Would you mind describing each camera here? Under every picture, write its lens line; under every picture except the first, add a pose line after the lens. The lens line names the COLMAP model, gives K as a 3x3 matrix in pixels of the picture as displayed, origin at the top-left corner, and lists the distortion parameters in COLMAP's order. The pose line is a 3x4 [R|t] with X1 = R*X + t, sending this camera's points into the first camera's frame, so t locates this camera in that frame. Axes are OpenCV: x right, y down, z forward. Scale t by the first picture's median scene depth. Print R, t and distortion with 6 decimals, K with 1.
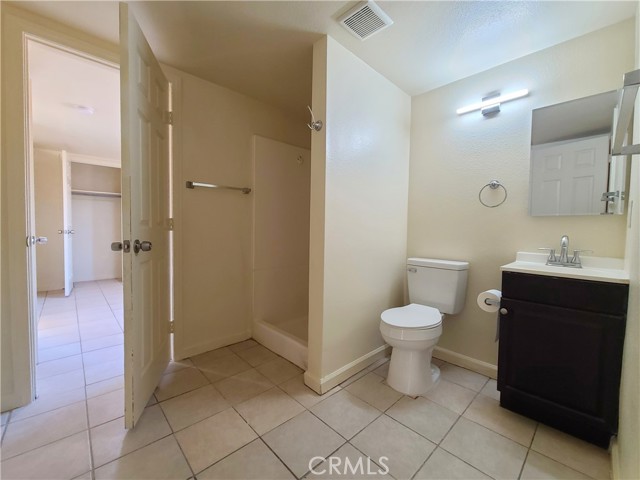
lens RADIAL K [[262.9, 0, 316.3], [0, 262.9, 239.7], [0, 0, 1]] dist [0.000278, -0.000971]
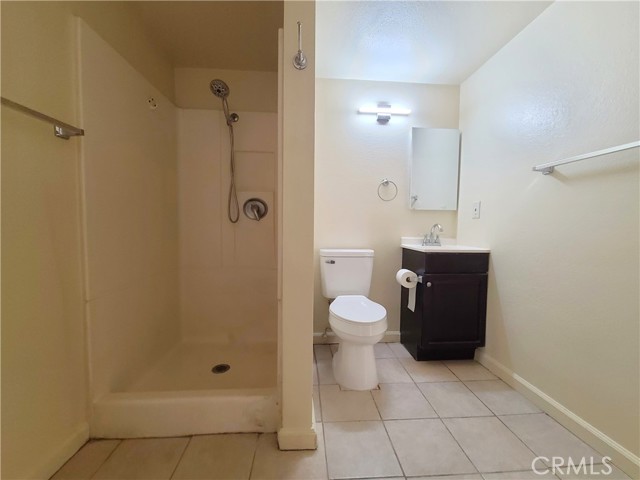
lens RADIAL K [[262.9, 0, 319.1], [0, 262.9, 238.5], [0, 0, 1]] dist [0.000278, -0.000971]
pose [[0.633073, -0.049444, 0.772512, -0.482663], [0.028316, 0.998769, 0.040721, -0.011891], [-0.773574, -0.003904, 0.633694, 0.515398]]
